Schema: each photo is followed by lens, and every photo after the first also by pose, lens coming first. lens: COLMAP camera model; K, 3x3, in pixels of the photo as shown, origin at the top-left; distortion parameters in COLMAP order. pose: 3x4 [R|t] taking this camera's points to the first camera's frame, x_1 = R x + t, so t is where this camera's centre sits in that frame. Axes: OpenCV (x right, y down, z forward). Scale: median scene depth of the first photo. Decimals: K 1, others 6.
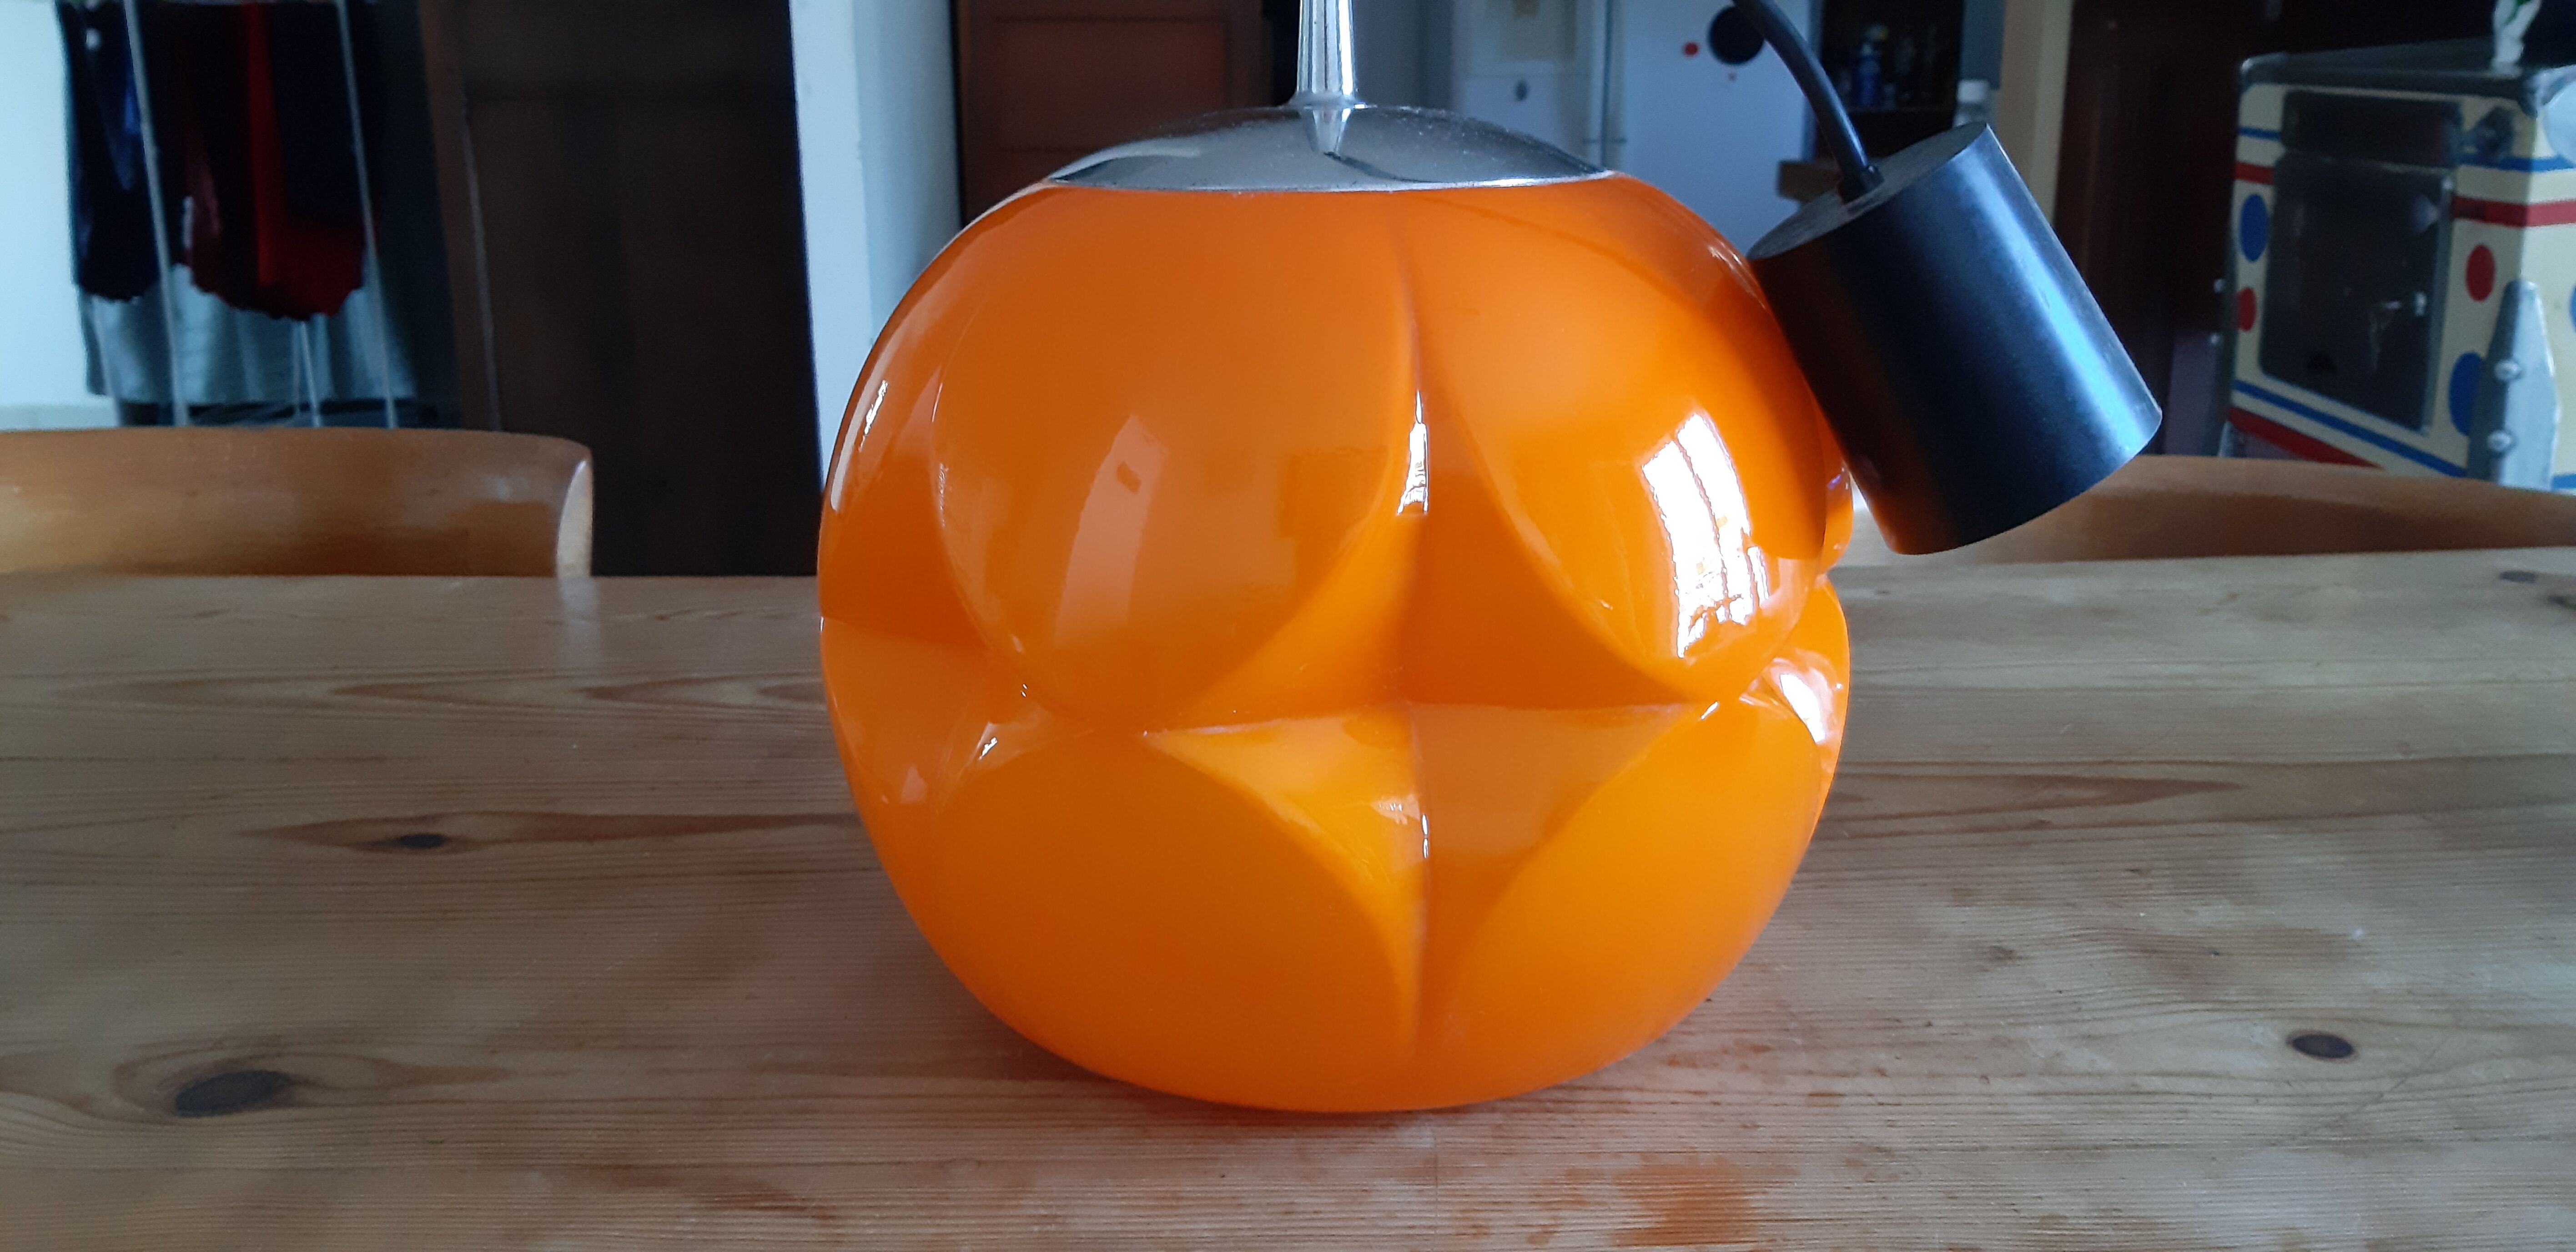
lens RADIAL K [[2034.5, 0, 1269.5], [0, 2034.5, 635.9], [0, 0, 1]] dist [0.053999, -0.122047]
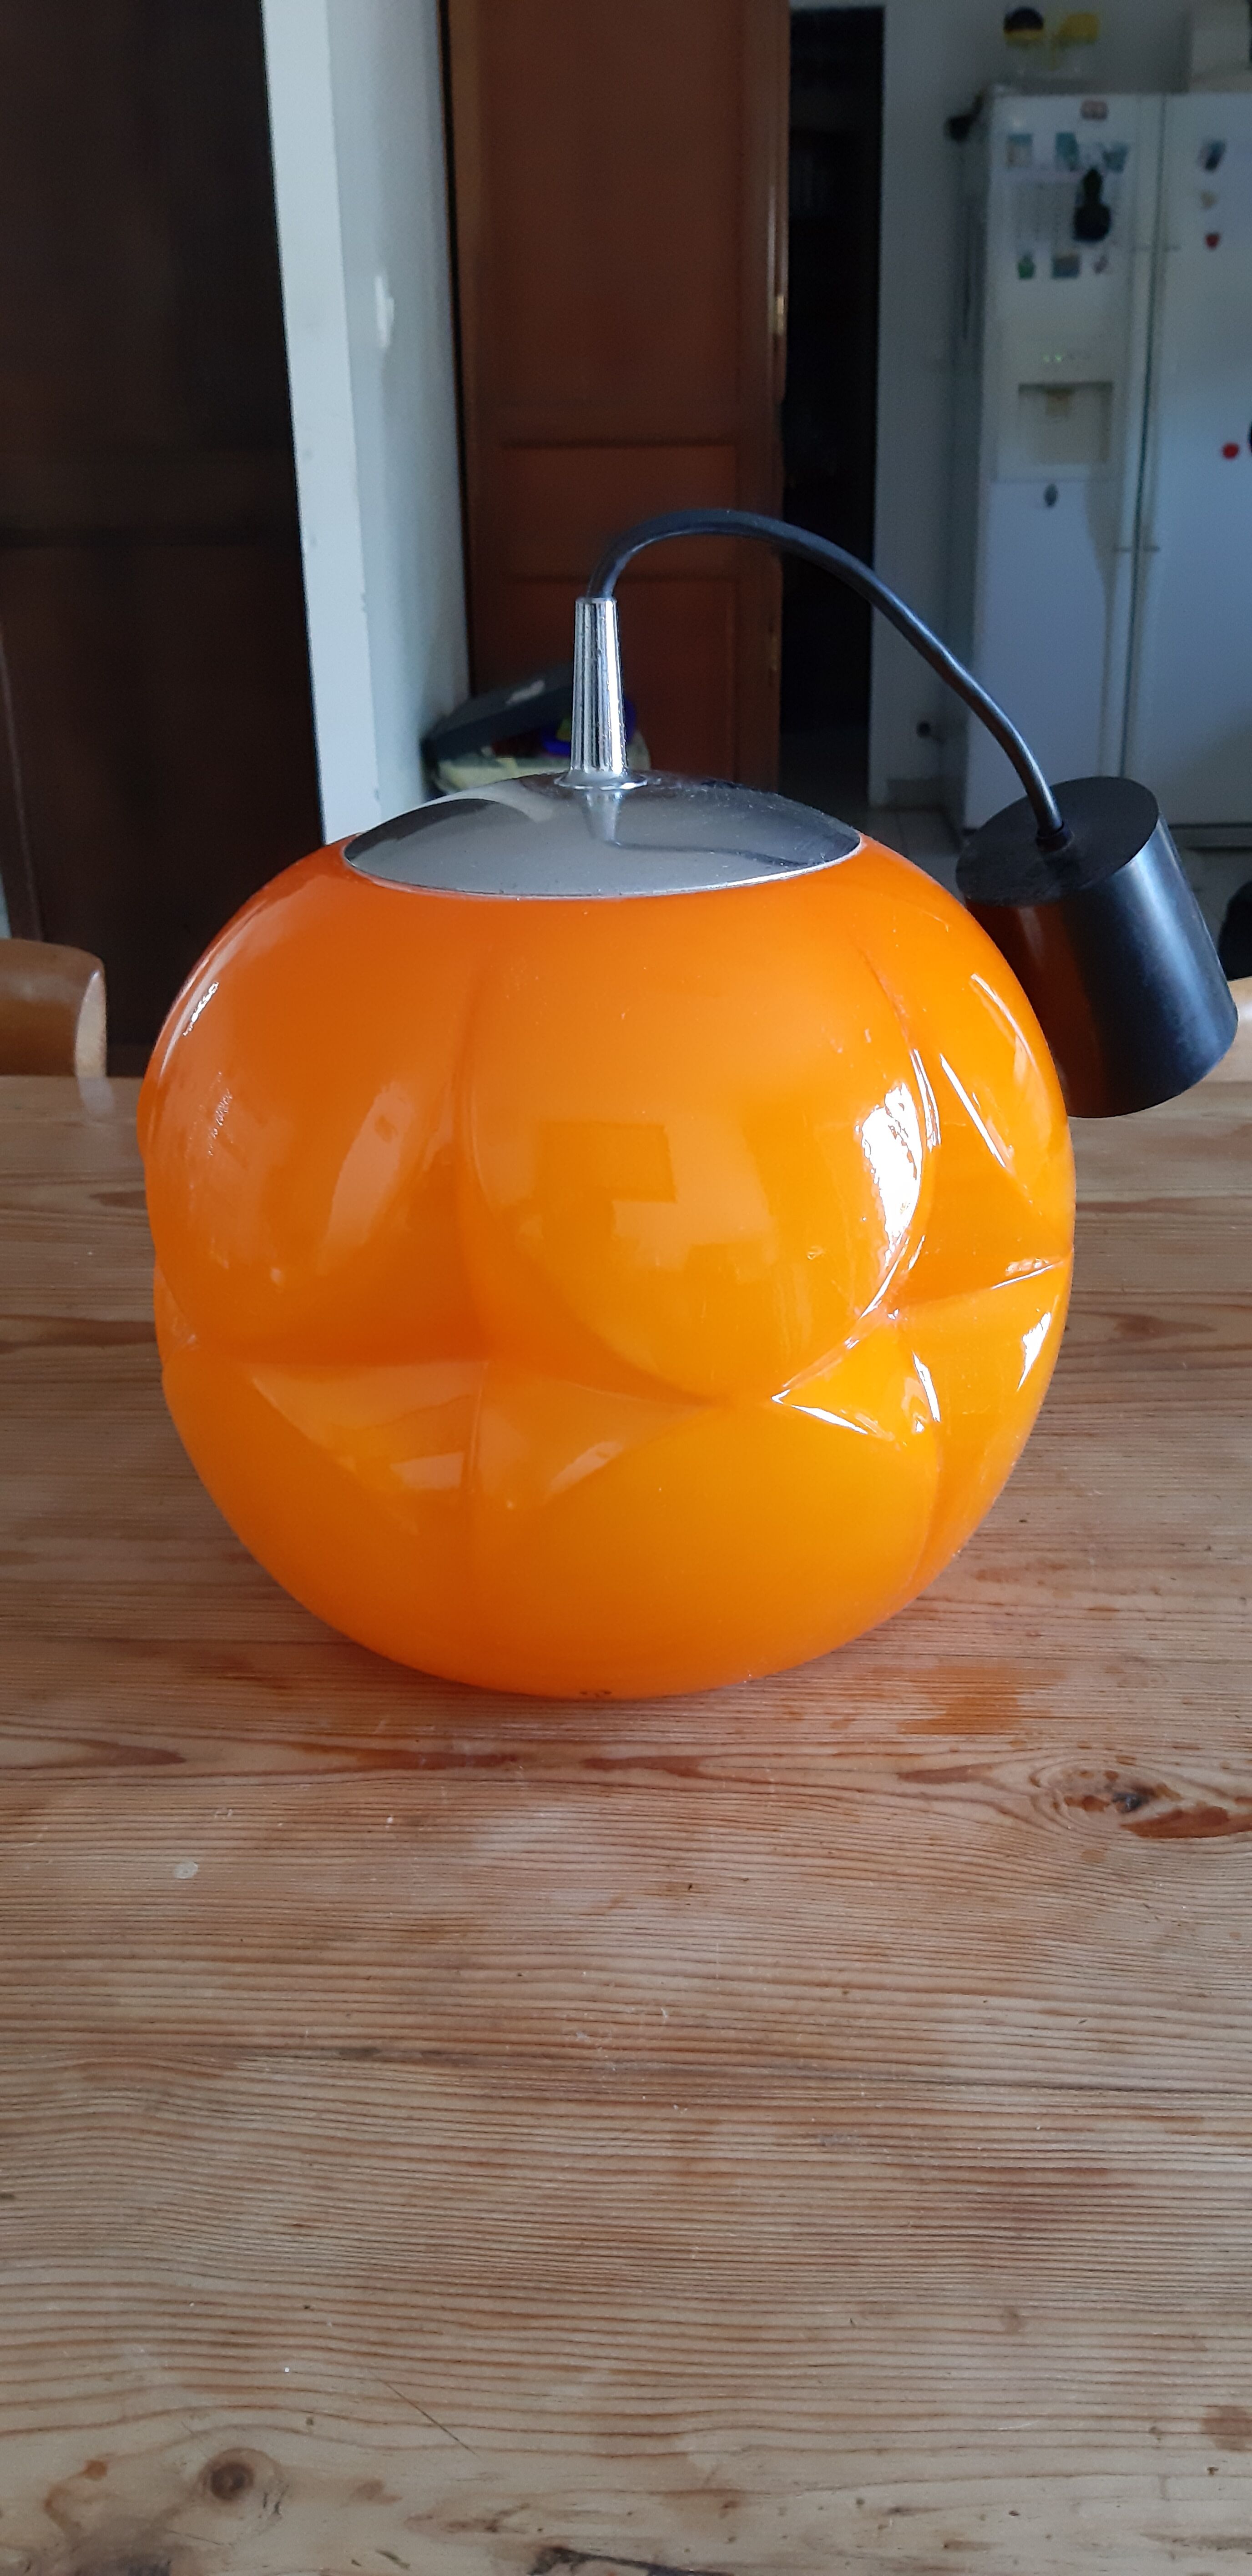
lens RADIAL K [[2034.5, 0, 626.0], [0, 2034.5, 1288.0], [0, 0, 1]] dist [0.053999, -0.122047]
pose [[0.996487, 0.019770, -0.081378, 0.063020], [-0.009745, 0.992507, 0.121795, -0.077103], [0.083176, -0.120574, 0.989214, -0.134667]]
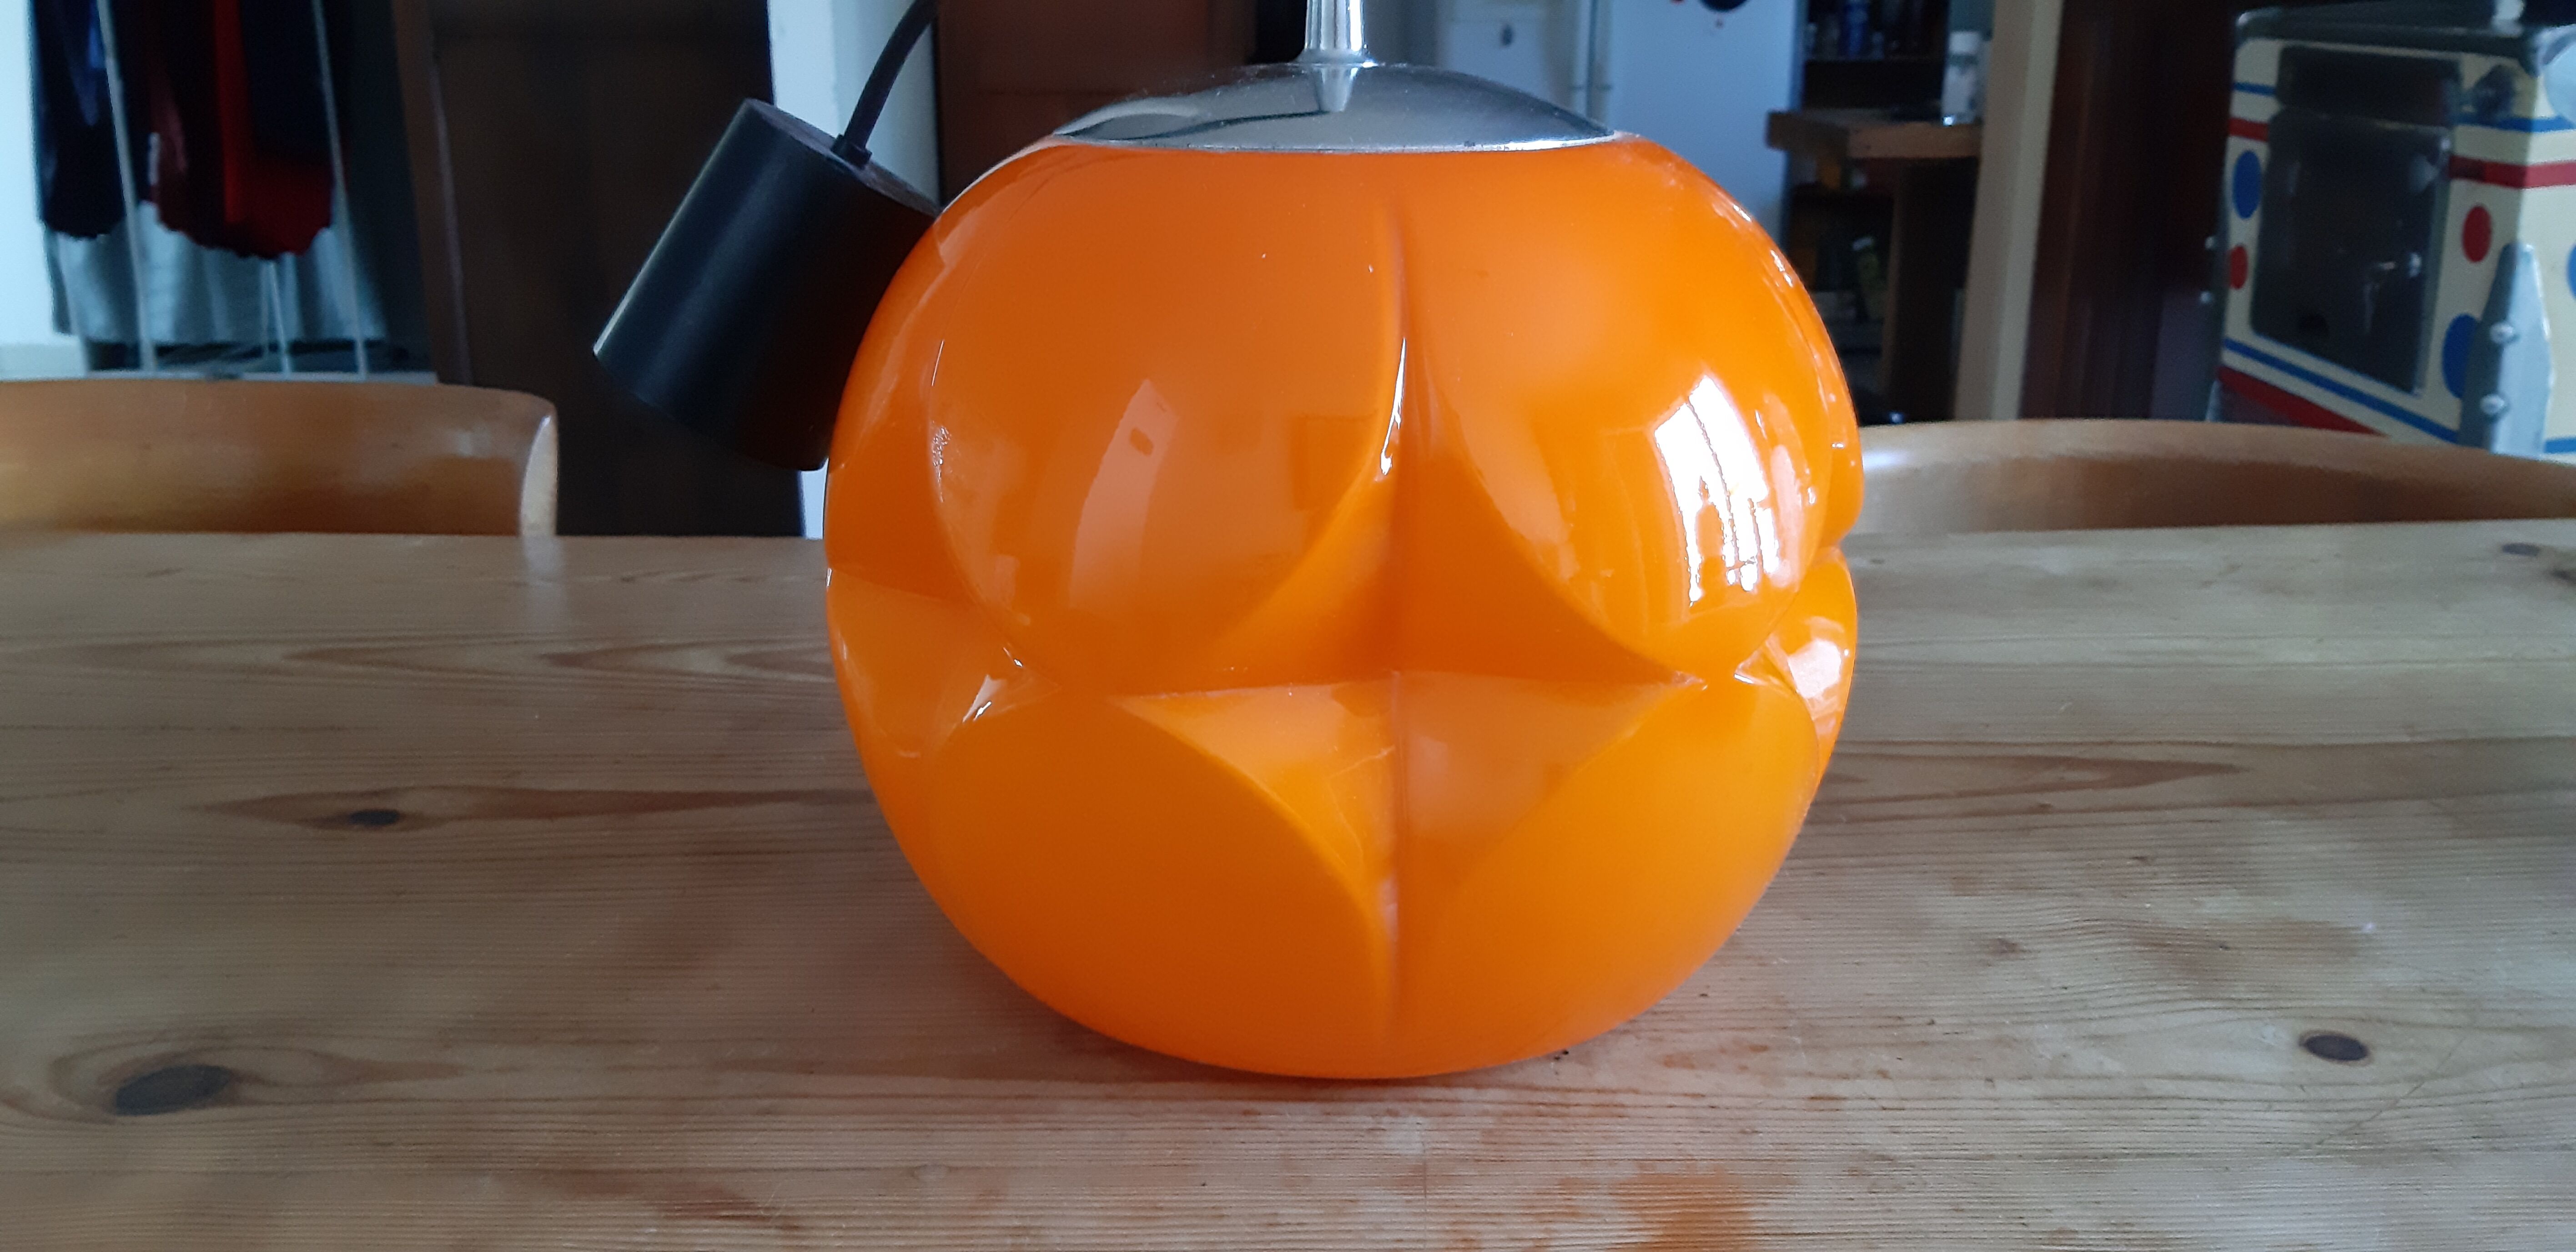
lens RADIAL K [[2034.5, 0, 1269.5], [0, 2034.5, 635.9], [0, 0, 1]] dist [0.053999, -0.122047]
pose [[0.999926, 0.005942, 0.010590, -0.002372], [-0.006220, 0.999631, 0.026446, -0.013396], [-0.010429, -0.026510, 0.999594, 0.029799]]
